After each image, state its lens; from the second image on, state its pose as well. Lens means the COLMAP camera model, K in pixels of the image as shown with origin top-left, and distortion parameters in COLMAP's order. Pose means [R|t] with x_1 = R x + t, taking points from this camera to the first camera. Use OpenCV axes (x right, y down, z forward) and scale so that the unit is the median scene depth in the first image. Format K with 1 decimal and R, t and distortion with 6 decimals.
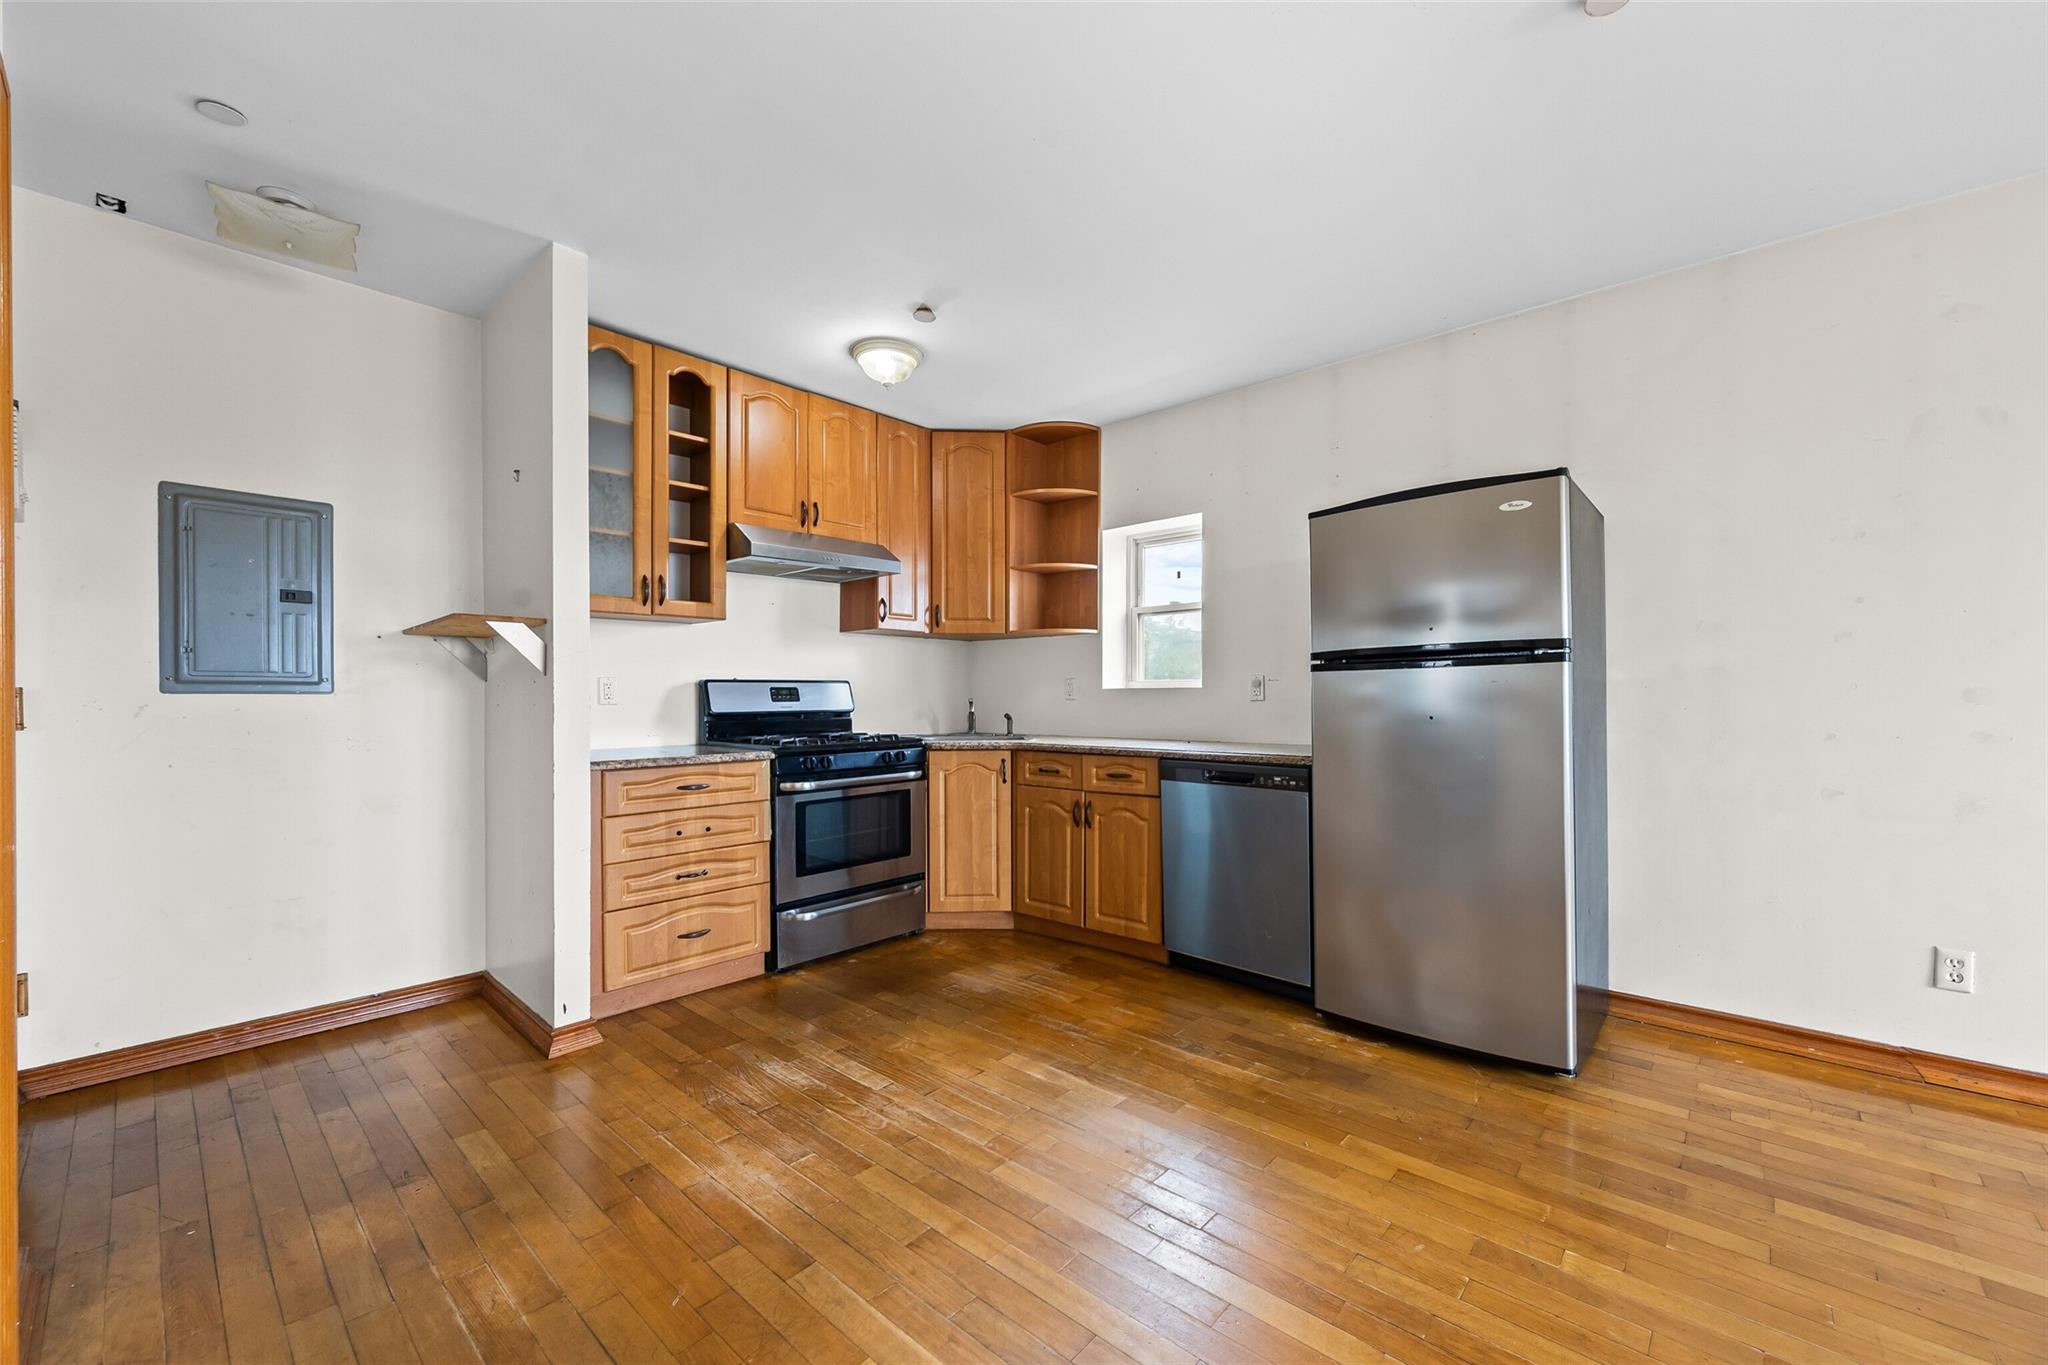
lens RADIAL K [[800.6, 0, 1020.9], [0, 800.6, 697.6], [0, 0, 1]] dist [0.001711, -0.001392]
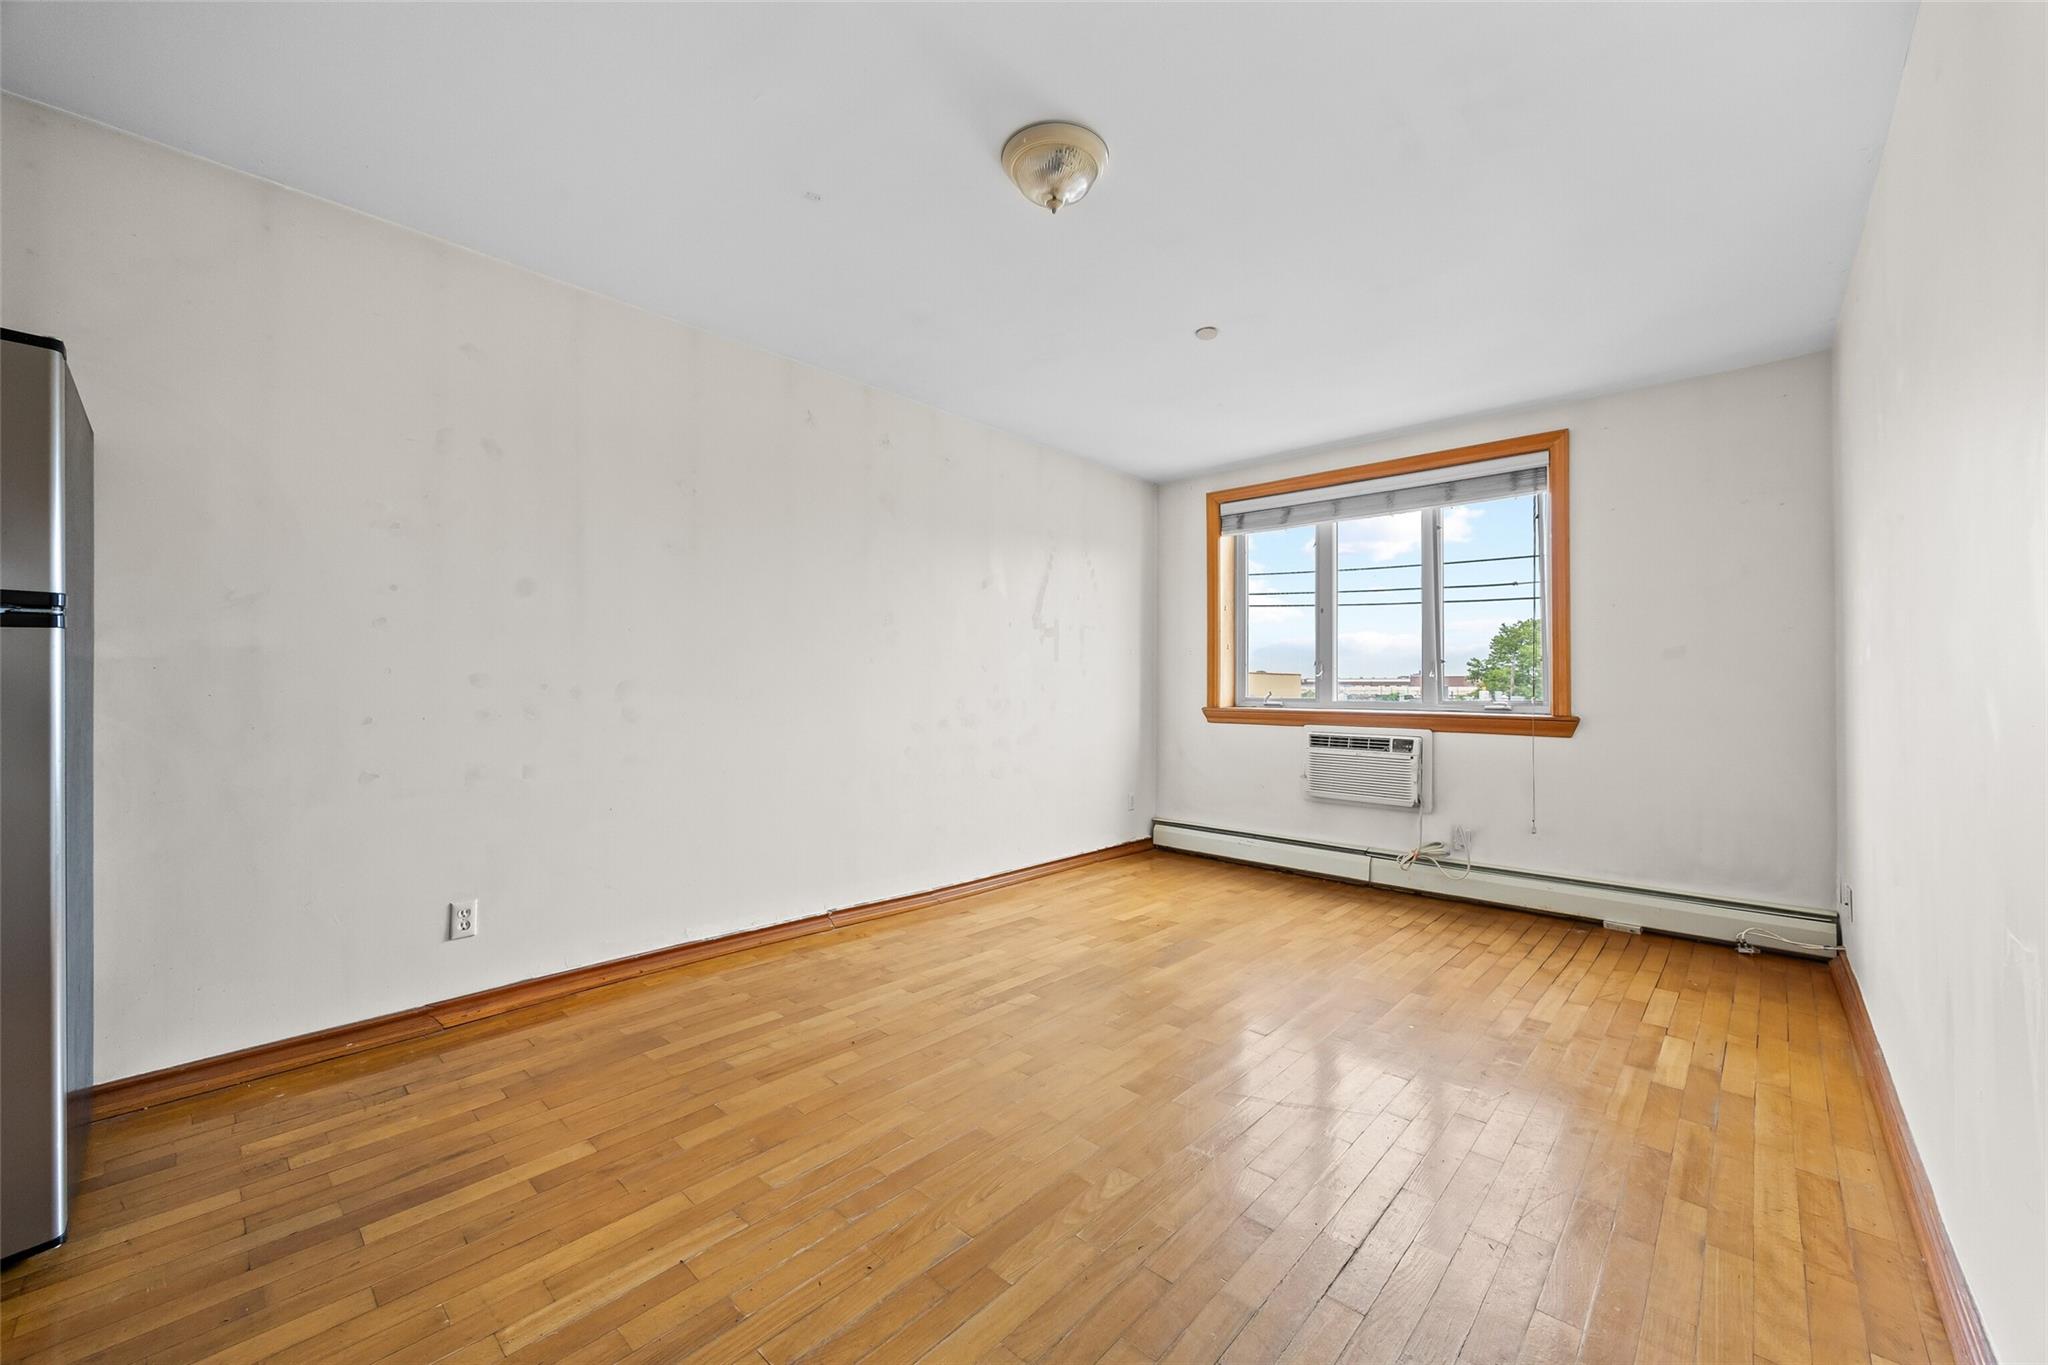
lens RADIAL K [[800.6, 0, 1040.0], [0, 800.6, 670.1], [0, 0, 1]] dist [0.001711, -0.001392]
pose [[0.001657, 0.017174, 0.999851, 0.010607], [-0.005199, 0.999839, -0.017165, -0.001975], [-0.999985, -0.005170, 0.001746, 0.158811]]
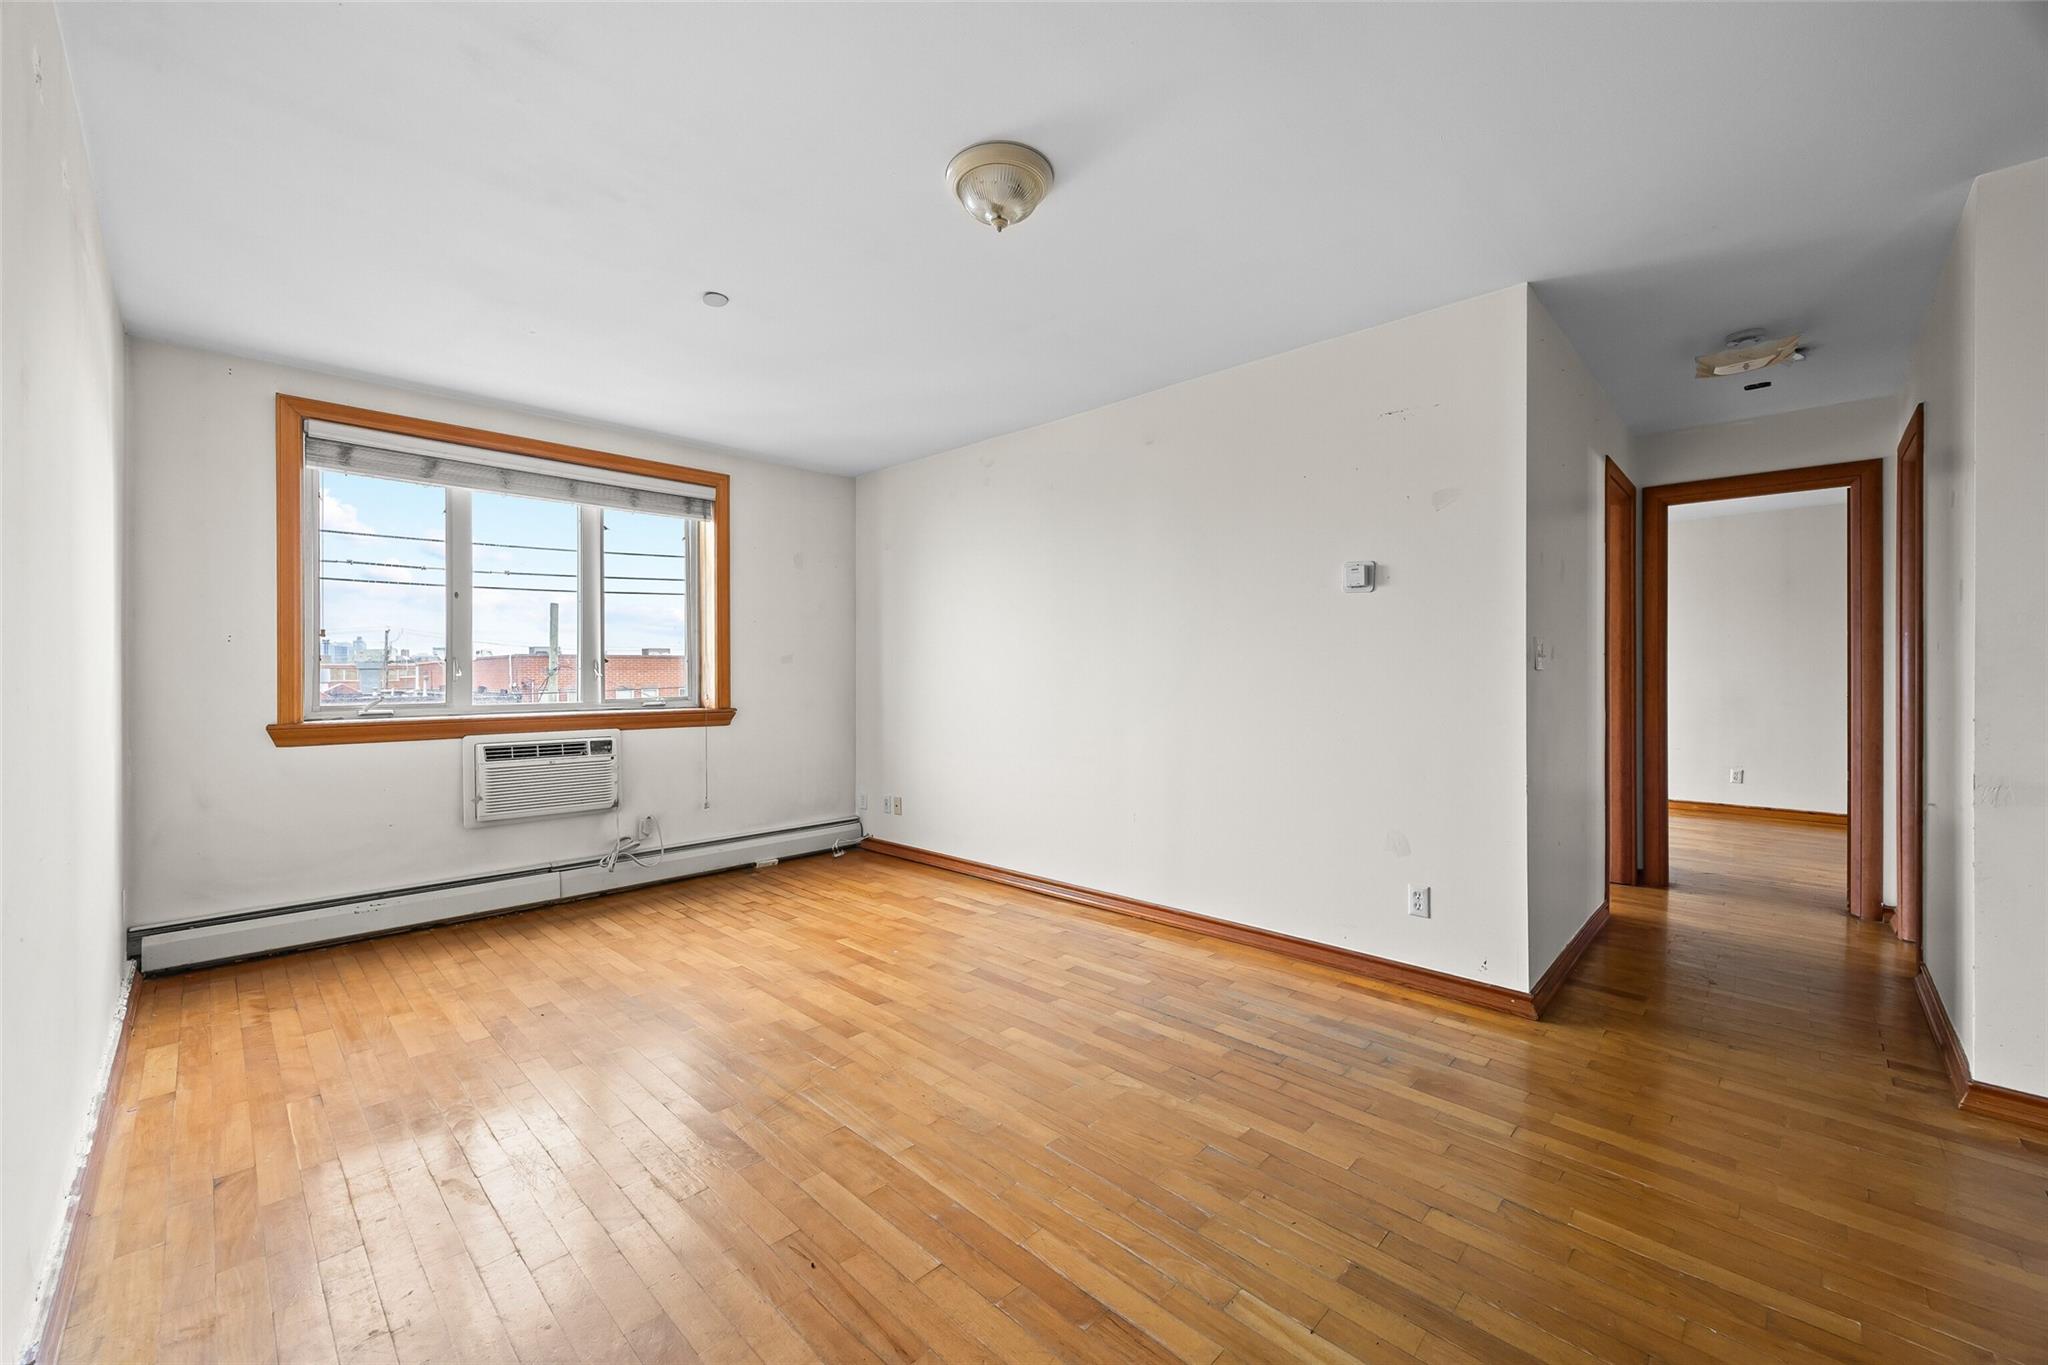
lens RADIAL K [[800.6, 0, 993.3], [0, 800.6, 672.2], [0, 0, 1]] dist [0.001711, -0.001392]
pose [[-0.998479, 0.002318, 0.055085, 0.832950], [0.002355, 0.999997, 0.000615, -0.029937], [-0.055084, 0.000744, -0.998481, 1.027911]]
